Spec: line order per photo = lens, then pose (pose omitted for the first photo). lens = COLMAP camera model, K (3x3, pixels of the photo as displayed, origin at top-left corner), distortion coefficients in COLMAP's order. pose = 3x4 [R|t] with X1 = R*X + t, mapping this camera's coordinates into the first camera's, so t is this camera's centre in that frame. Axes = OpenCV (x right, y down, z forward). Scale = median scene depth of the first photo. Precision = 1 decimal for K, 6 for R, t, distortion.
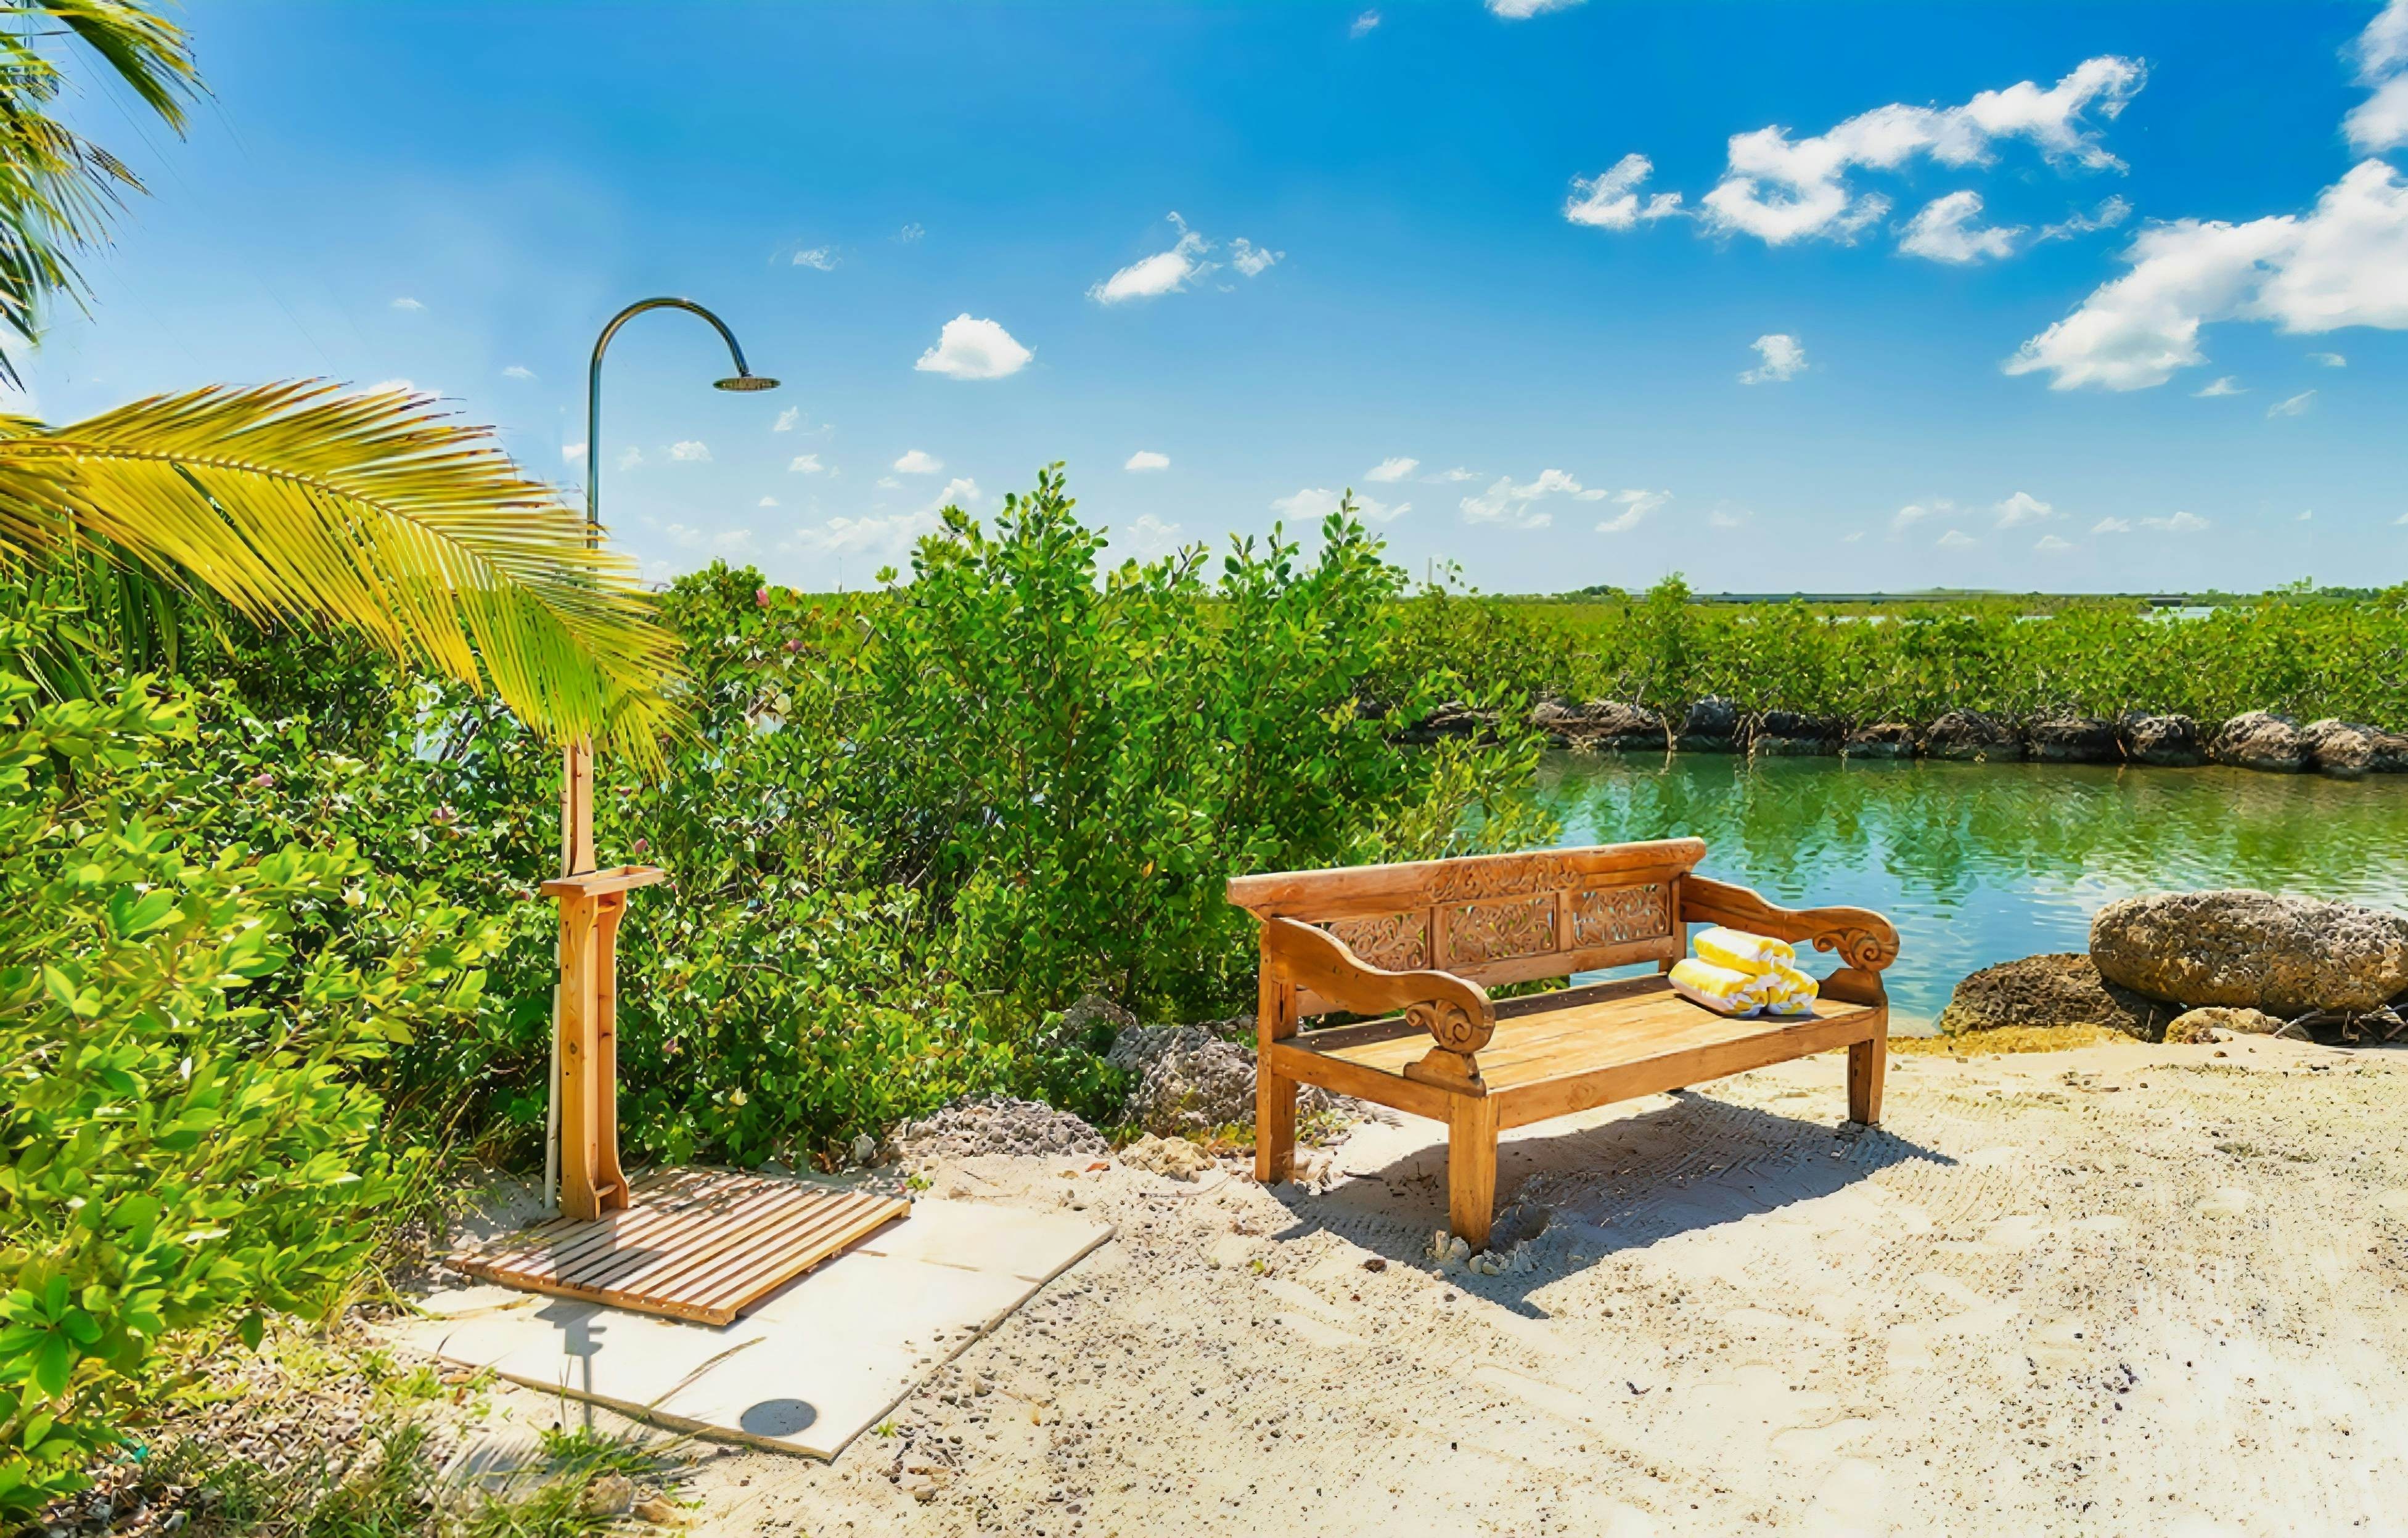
lens RADIAL K [[1747.9, 0, 1203.6], [0, 1747.9, 769.3], [0, 0, 1]] dist [-0.007241, -0.001507]
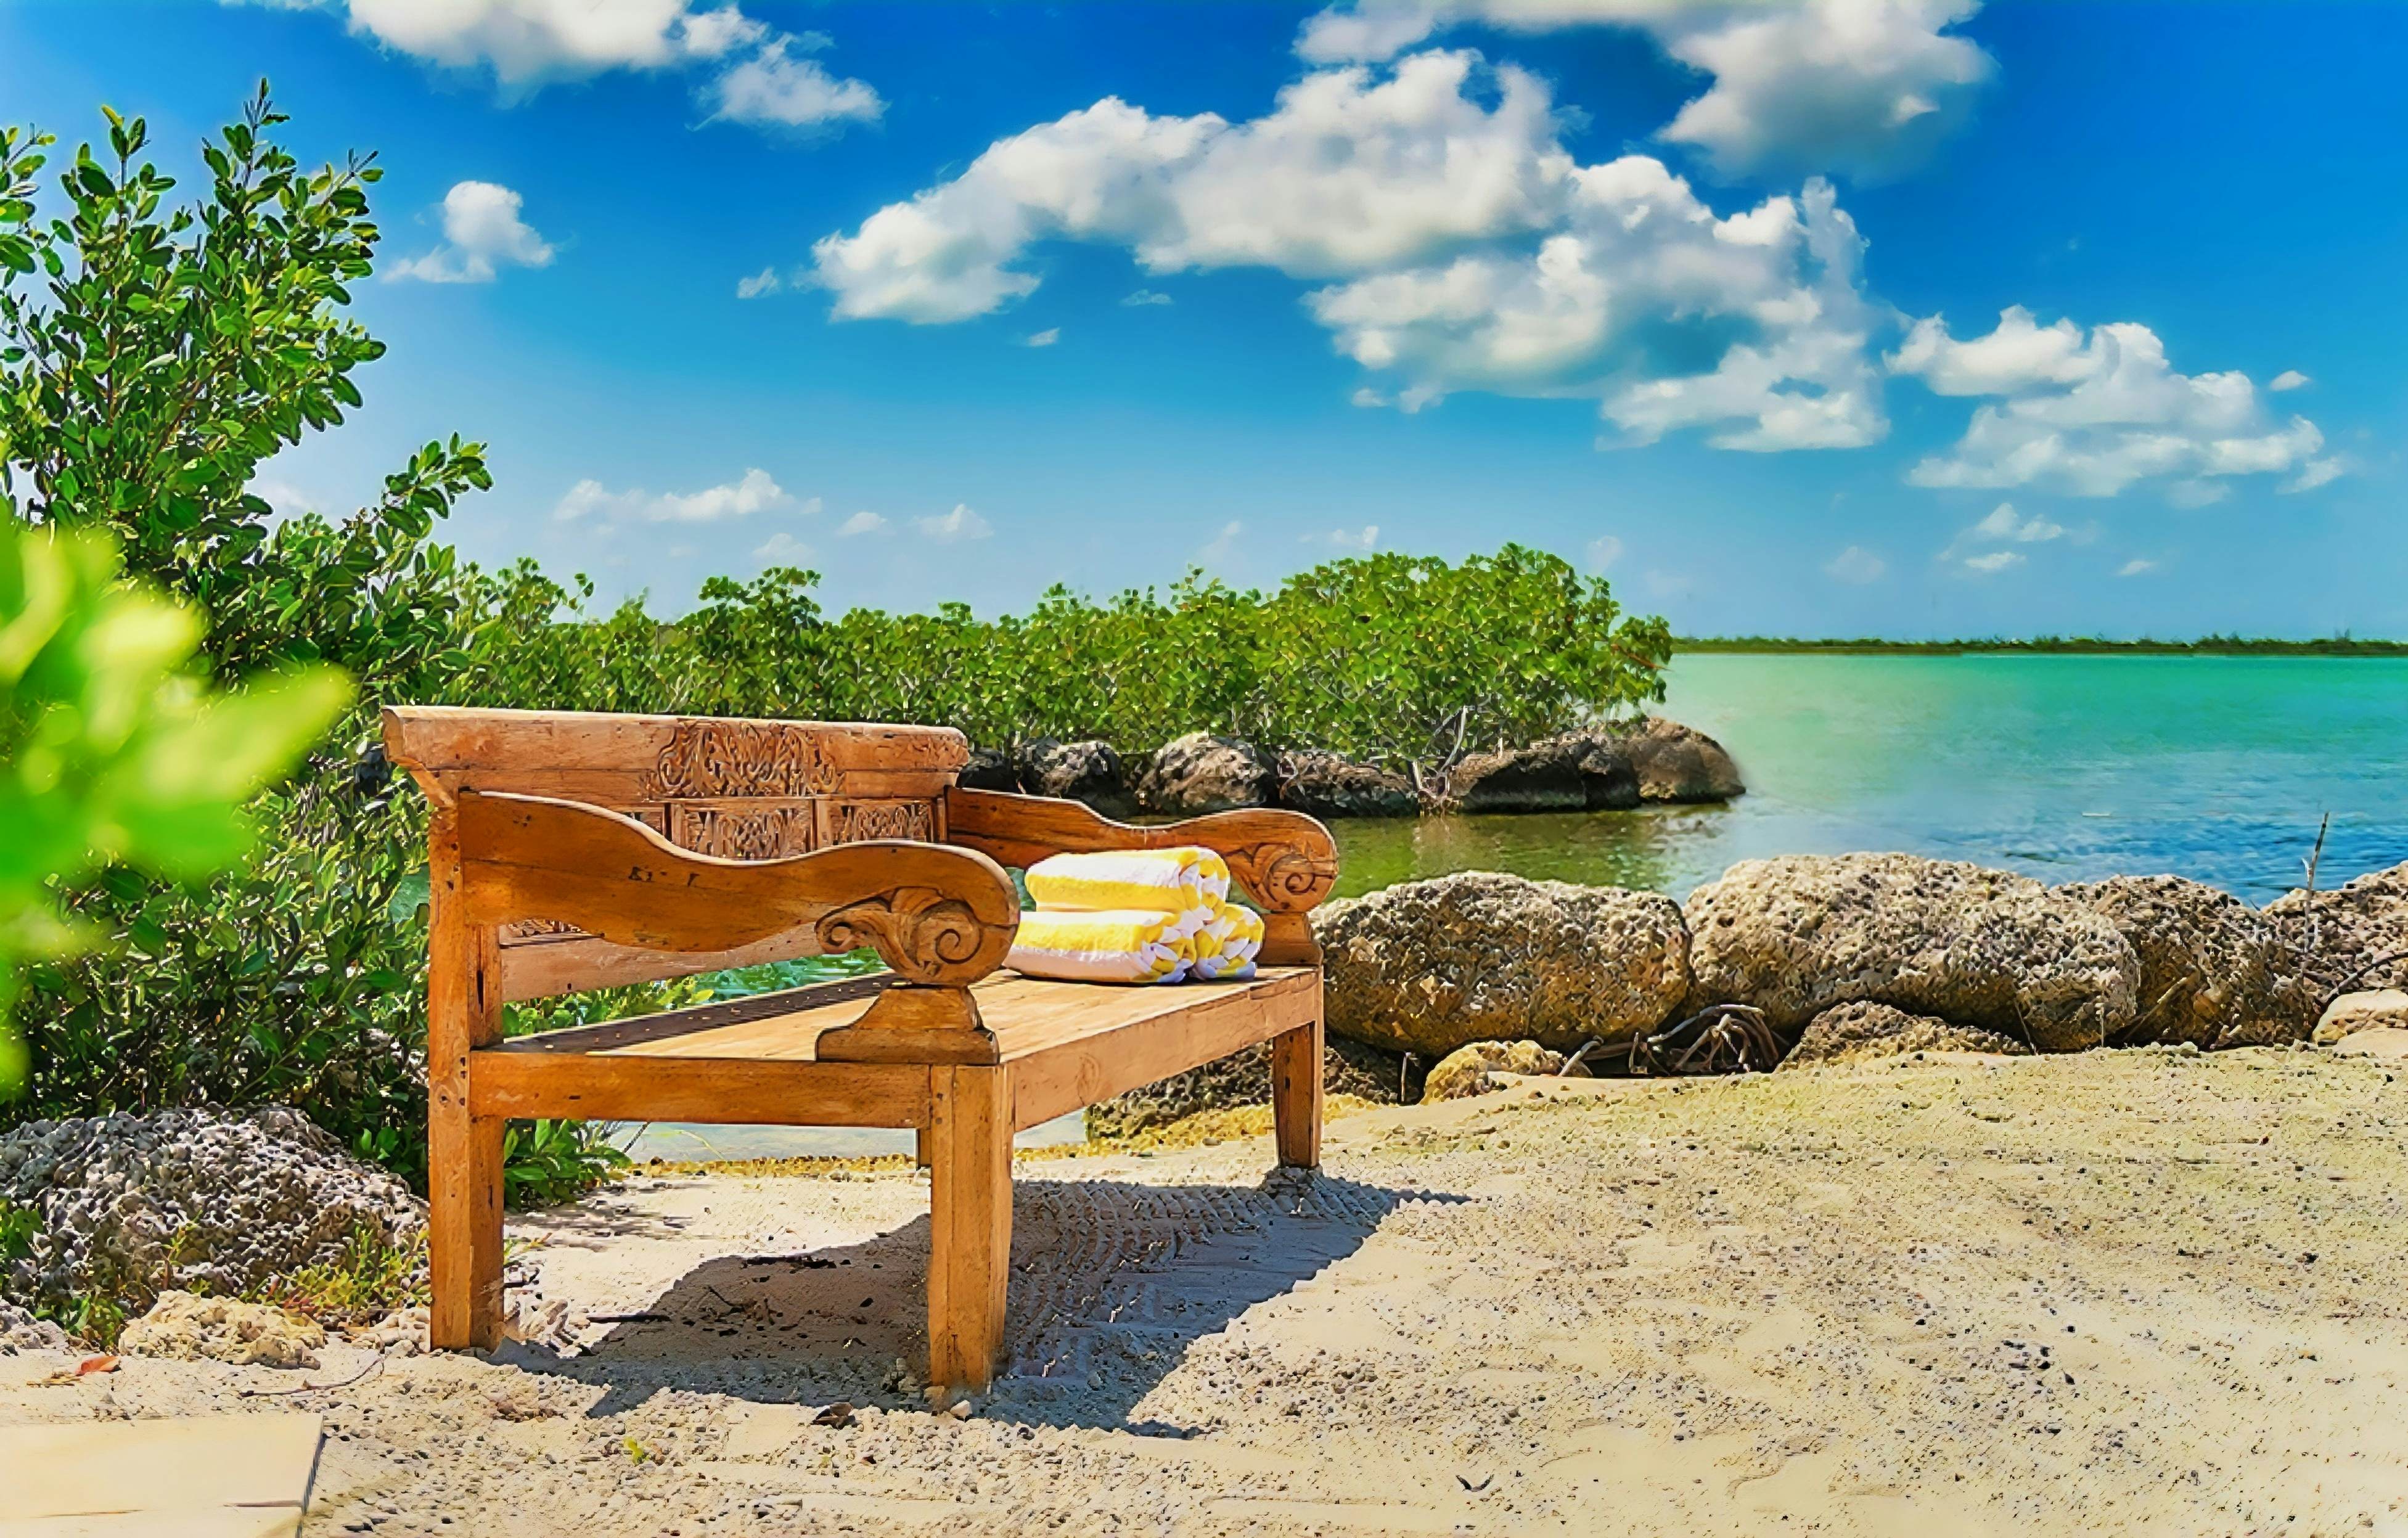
lens RADIAL K [[3037.6, 0, 1203.9], [0, 3037.6, 768.3], [0, 0, 1]] dist [-0.026935, 0.000000]
pose [[0.805470, -0.016707, 0.592401, -0.185709], [0.057713, 0.997063, -0.050352, 0.083271], [-0.589820, 0.074746, 0.804068, 0.124821]]
